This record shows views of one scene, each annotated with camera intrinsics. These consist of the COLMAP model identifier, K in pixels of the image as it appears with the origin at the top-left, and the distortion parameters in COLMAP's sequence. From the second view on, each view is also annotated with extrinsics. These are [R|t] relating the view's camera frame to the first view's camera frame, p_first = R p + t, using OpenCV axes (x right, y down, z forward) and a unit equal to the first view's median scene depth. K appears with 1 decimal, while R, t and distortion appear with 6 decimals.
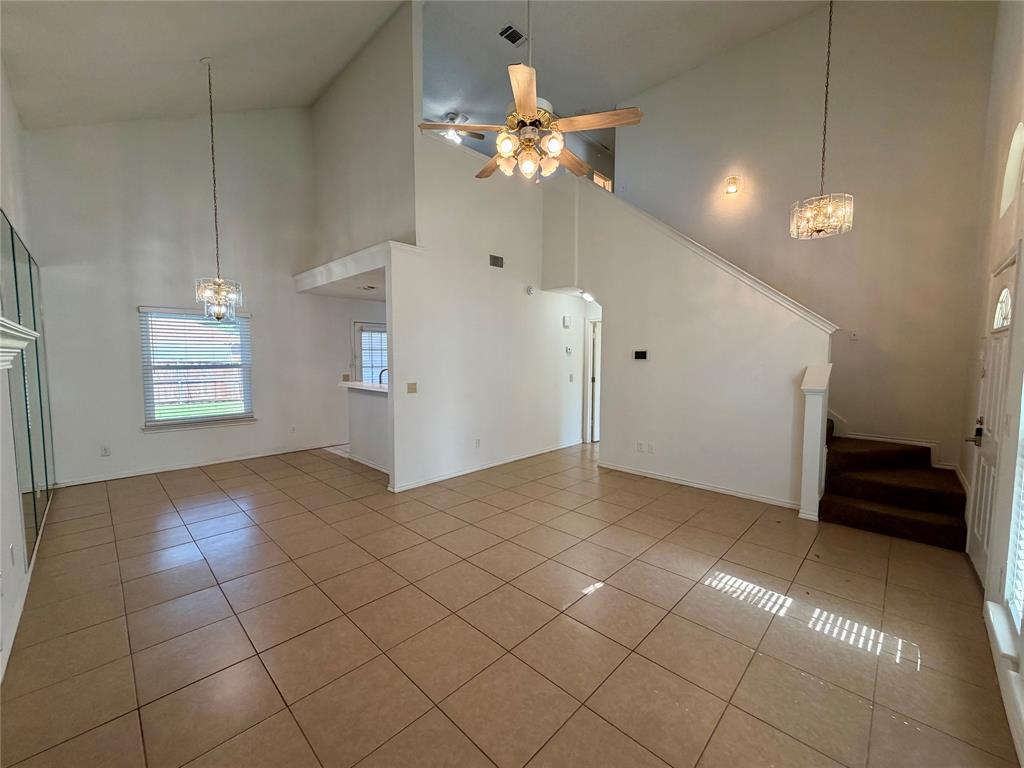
lens RADIAL K [[409.4, 0, 512.9], [0, 409.4, 387.1], [0, 0, 1]] dist [-0.003809, -0.000025]
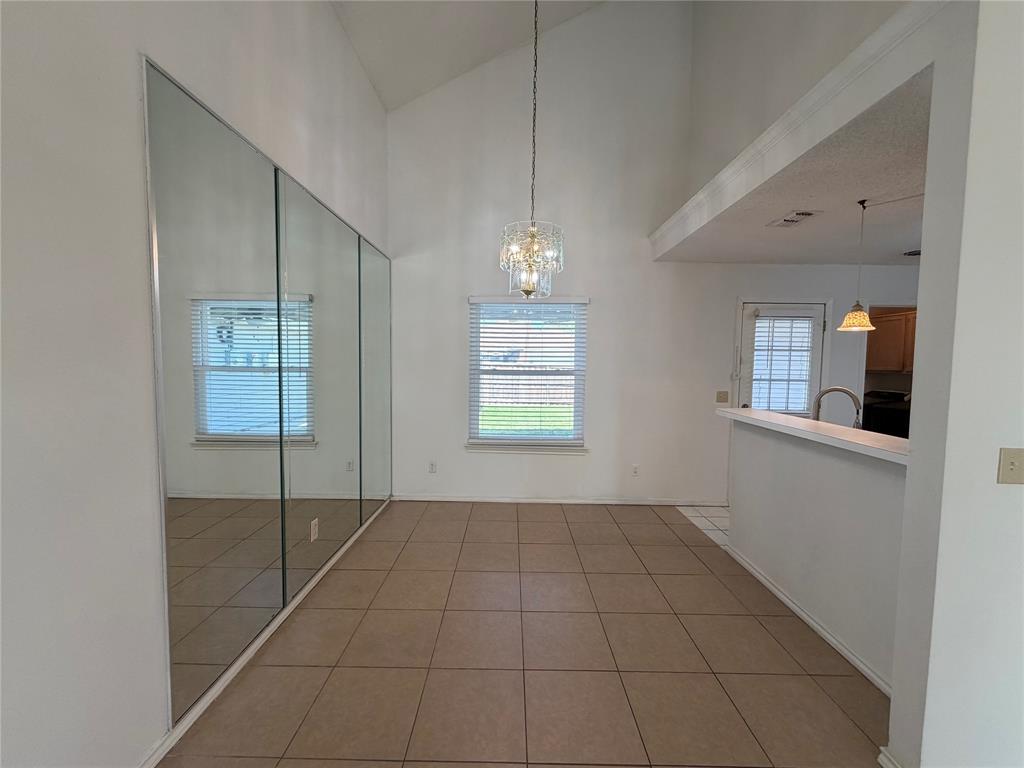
lens RADIAL K [[409.4, 0, 511.4], [0, 409.4, 385.1], [0, 0, 1]] dist [-0.003809, -0.000025]
pose [[0.691838, 0.049506, -0.720354, -0.219214], [-0.066572, 0.997771, 0.004635, -0.025826], [0.718978, 0.044748, 0.693591, 0.417982]]
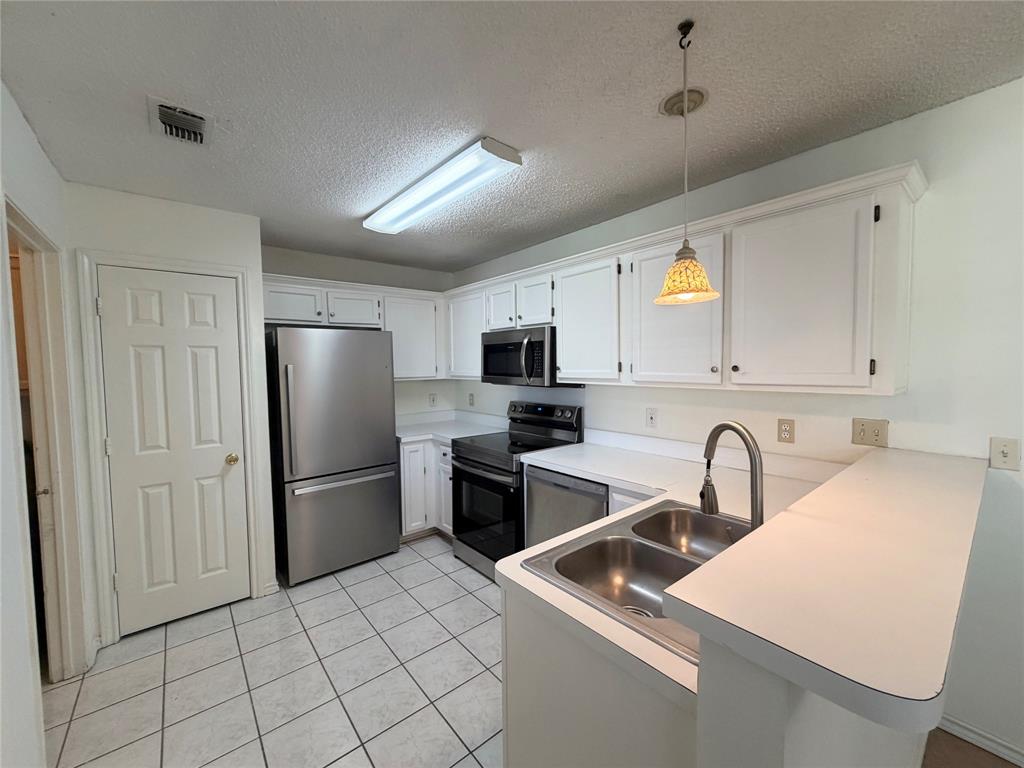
lens RADIAL K [[409.4, 0, 514.1], [0, 409.4, 385.2], [0, 0, 1]] dist [-0.003809, -0.000025]
pose [[0.111916, -0.049324, 0.992493, -0.480903], [0.092019, 0.994990, 0.039072, -0.077747], [-0.989448, 0.086956, 0.115894, 1.020922]]
